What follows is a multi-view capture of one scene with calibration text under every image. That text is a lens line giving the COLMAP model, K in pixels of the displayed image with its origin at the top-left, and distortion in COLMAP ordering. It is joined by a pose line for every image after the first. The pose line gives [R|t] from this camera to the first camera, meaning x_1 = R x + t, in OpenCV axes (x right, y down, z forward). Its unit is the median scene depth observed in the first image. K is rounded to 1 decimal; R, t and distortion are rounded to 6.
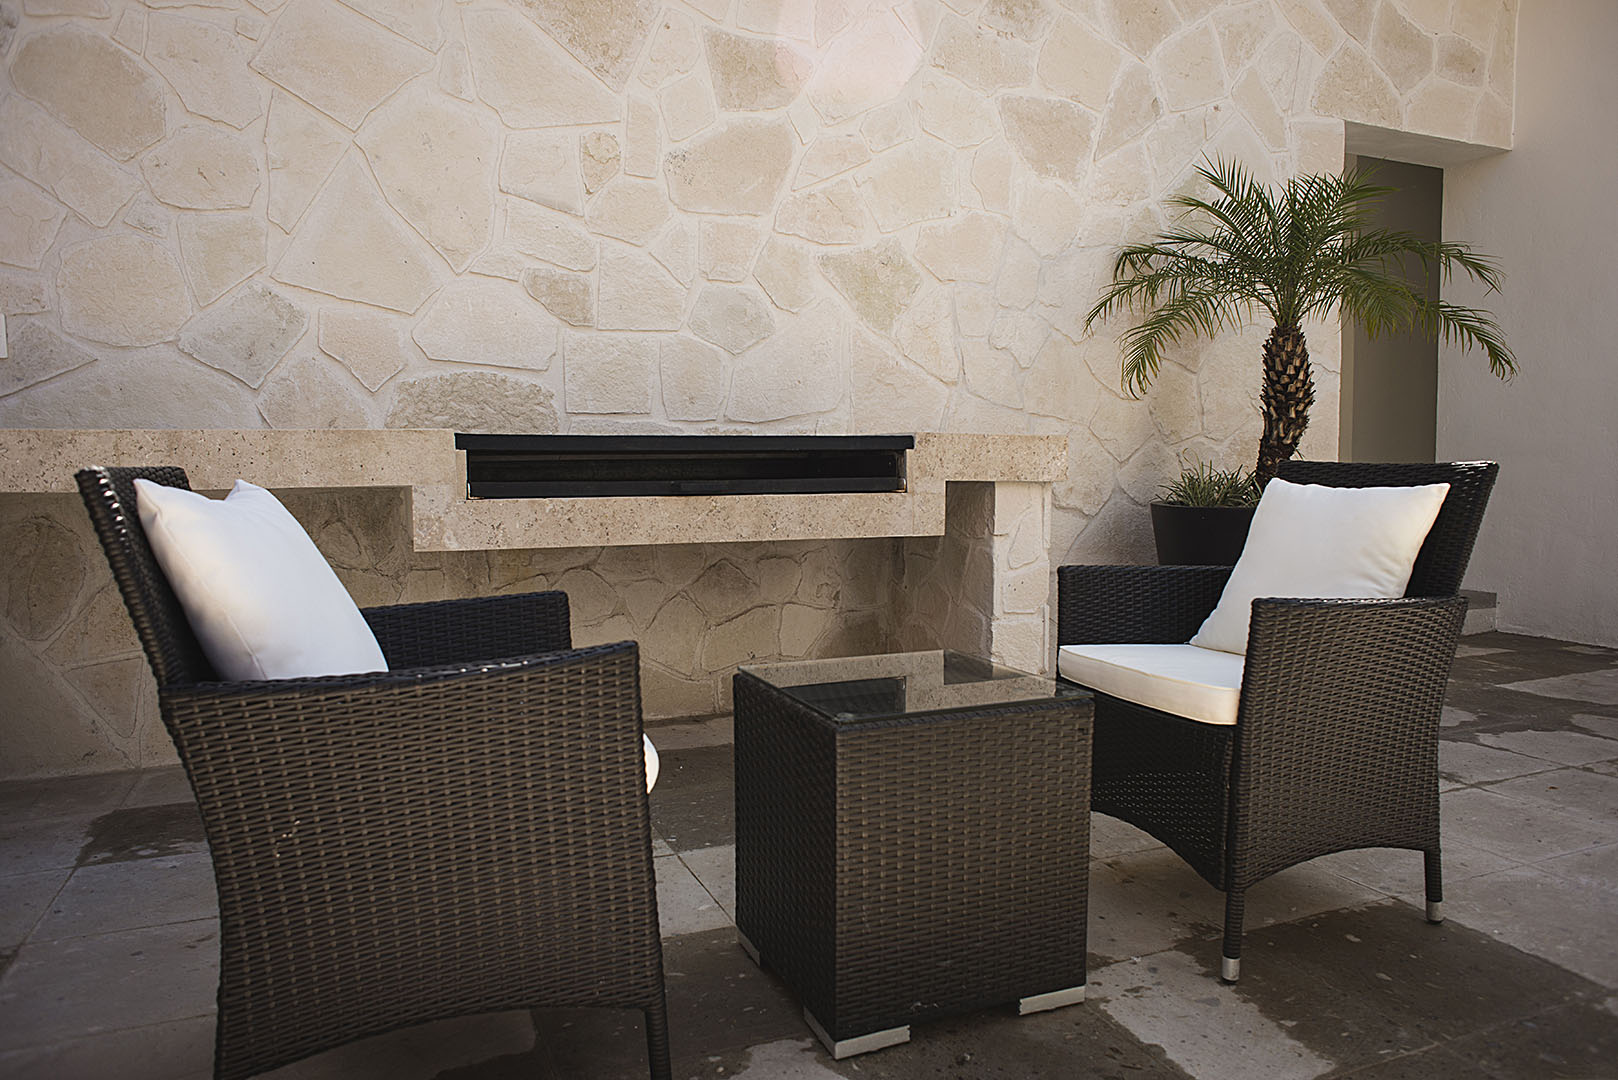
lens RADIAL K [[1172.2, 0, 810.5], [0, 1172.2, 588.7], [0, 0, 1]] dist [-0.077566, -0.000652]
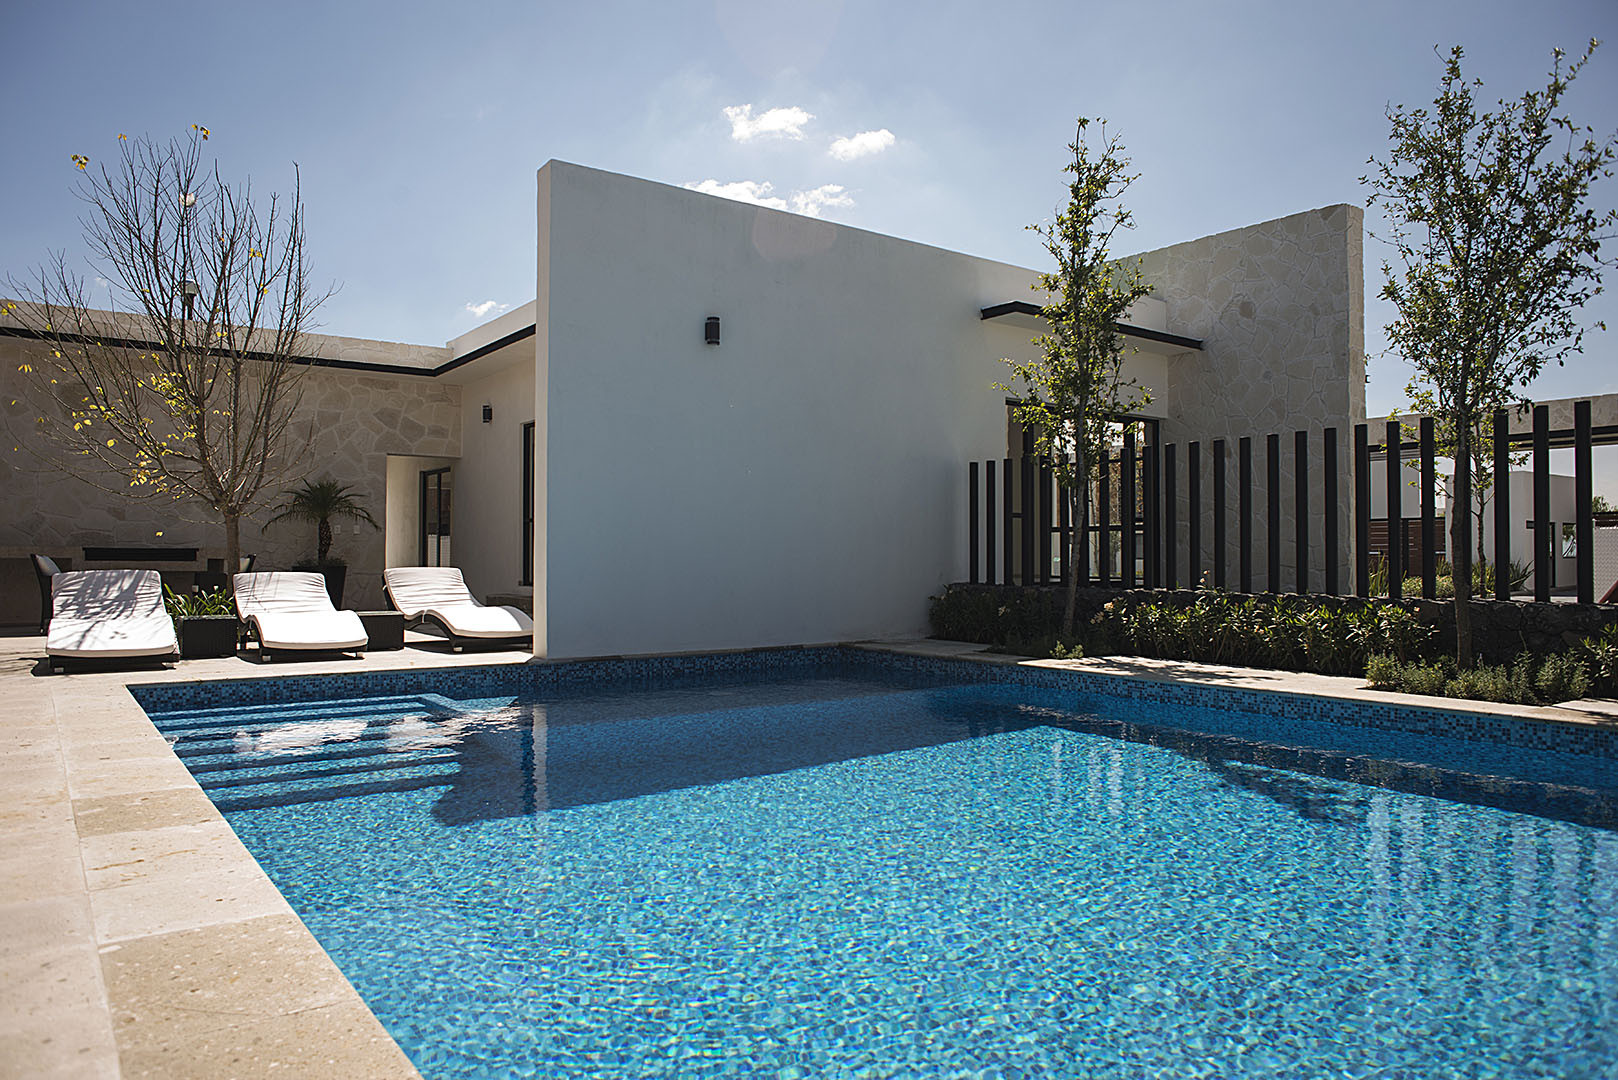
lens RADIAL K [[1079.2, 0, 809.0], [0, 1079.2, 540.0], [0, 0, 1]] dist [-0.116285, 0.079566]
pose [[0.962148, 0.010942, 0.272306, 1.126632], [0.025406, 0.991241, -0.129599, 0.375930], [-0.271339, 0.131612, 0.953443, -3.118627]]
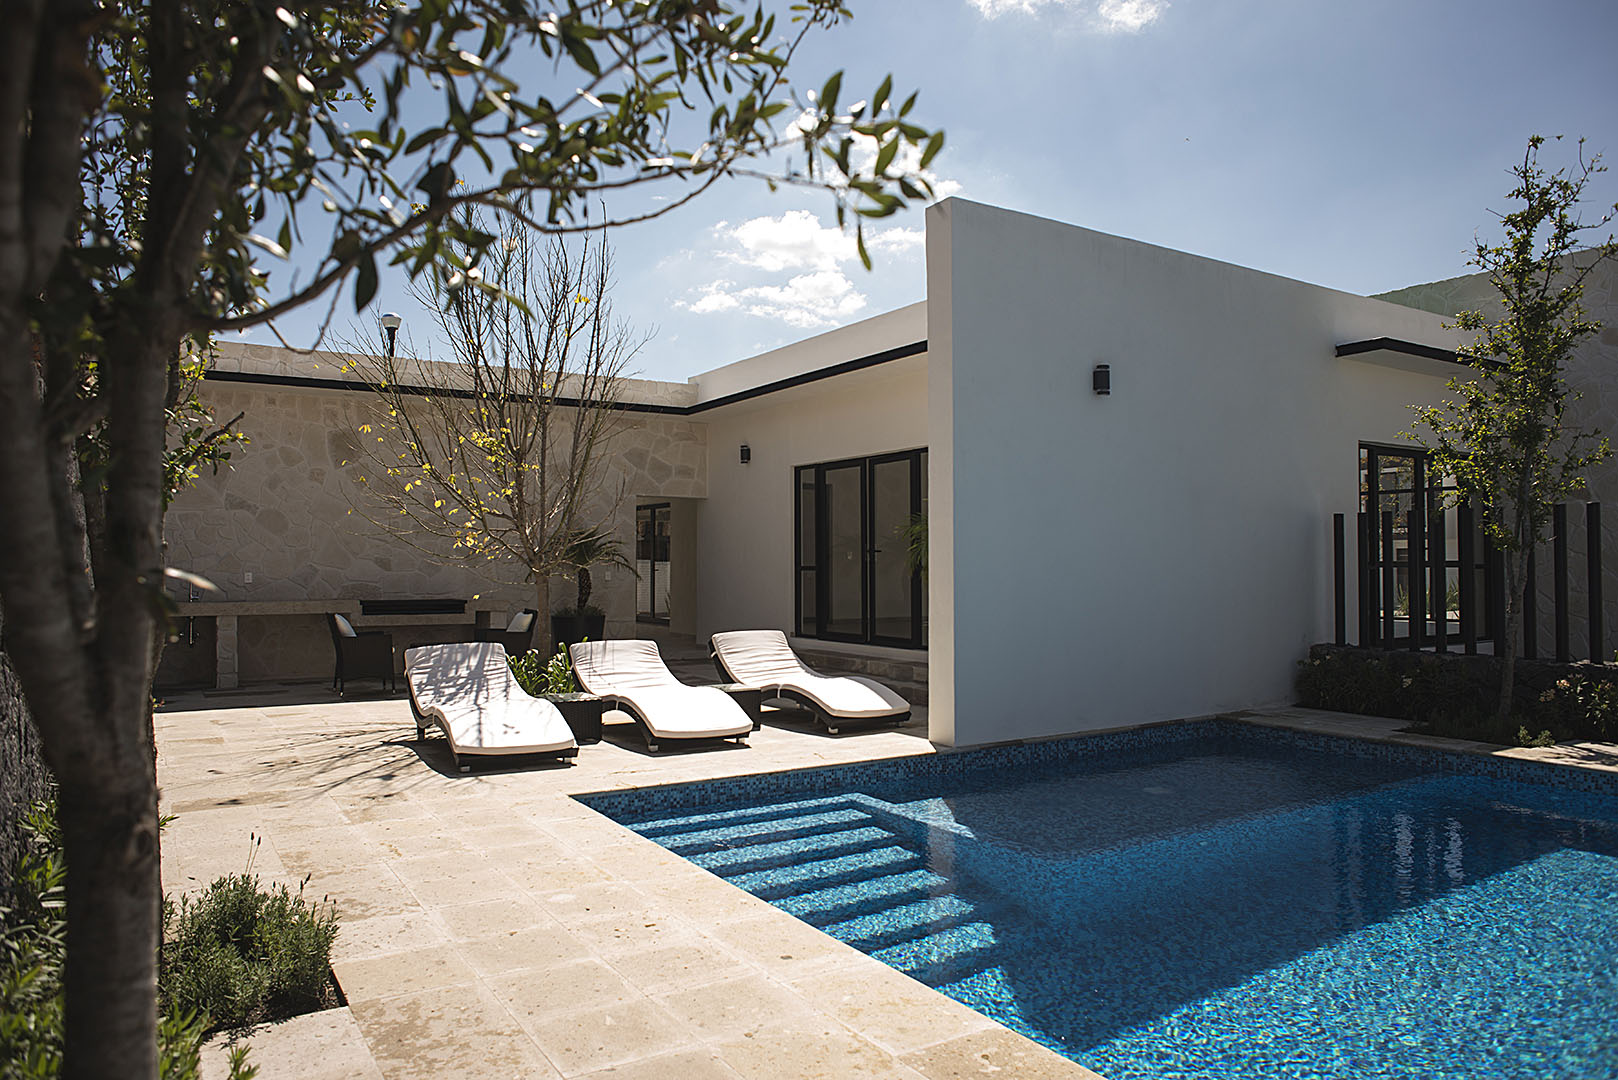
lens RADIAL K [[1079.2, 0, 809.0], [0, 1079.2, 540.0], [0, 0, 1]] dist [-0.116285, 0.079566]
pose [[0.982307, 0.008922, 0.187065, 0.527900], [0.018021, 0.989726, -0.141836, 0.204880], [-0.186409, 0.142697, 0.972054, -2.768158]]
